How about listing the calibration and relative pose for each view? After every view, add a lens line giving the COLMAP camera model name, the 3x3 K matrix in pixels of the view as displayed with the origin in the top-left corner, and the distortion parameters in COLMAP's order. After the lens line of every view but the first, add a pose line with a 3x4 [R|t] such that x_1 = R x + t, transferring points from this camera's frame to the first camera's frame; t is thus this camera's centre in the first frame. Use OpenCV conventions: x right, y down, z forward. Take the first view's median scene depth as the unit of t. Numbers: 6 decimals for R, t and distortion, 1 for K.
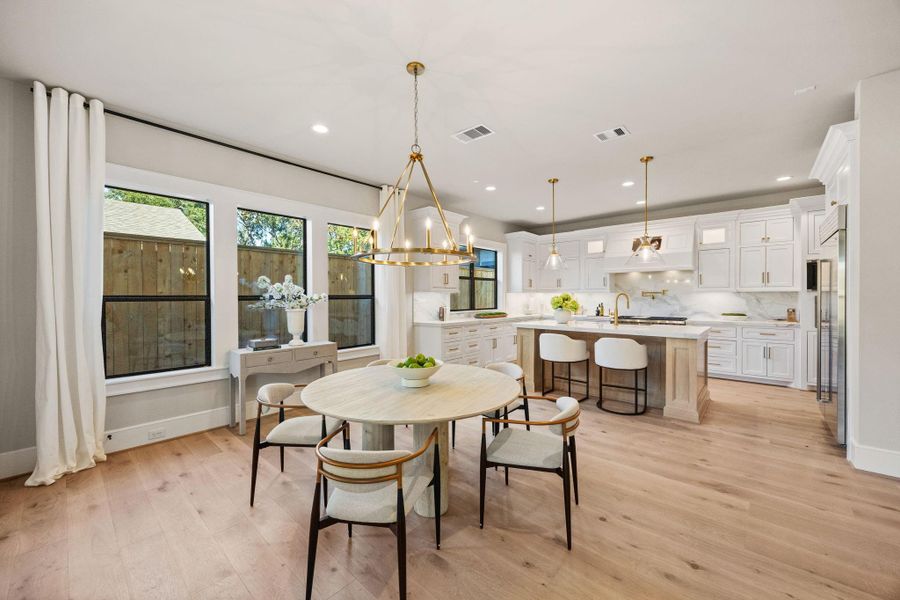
lens RADIAL K [[348.6, 0, 449.7], [0, 348.6, 294.8], [0, 0, 1]] dist [0.001462, -0.000130]
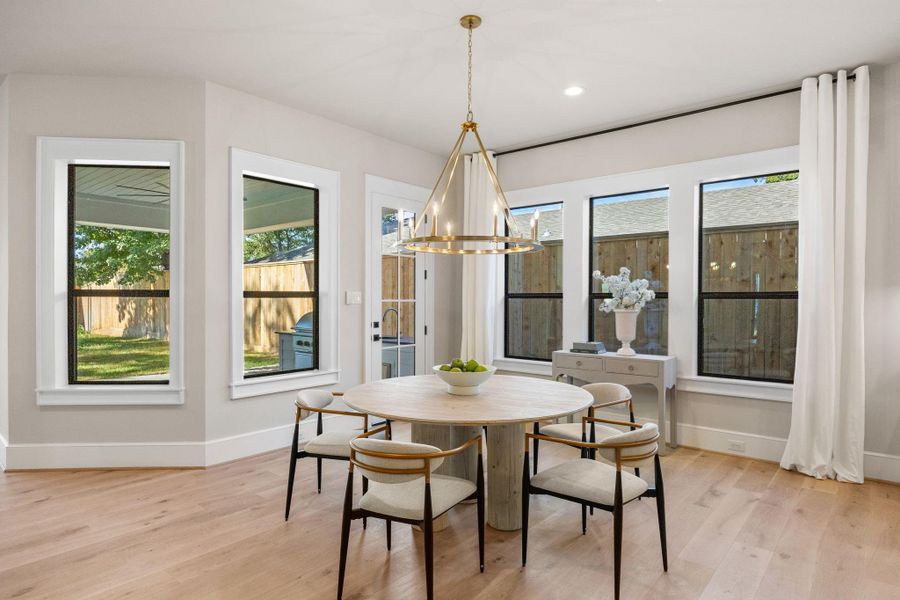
lens RADIAL K [[512.1, 0, 450.3], [0, 512.1, 303.9], [0, 0, 1]] dist [0.002828, 0.001159]
pose [[0.028130, 0.014879, -0.999494, 0.780552], [-0.000911, 0.999889, 0.014859, 0.011461], [0.999604, 0.000492, 0.028140, 0.624121]]
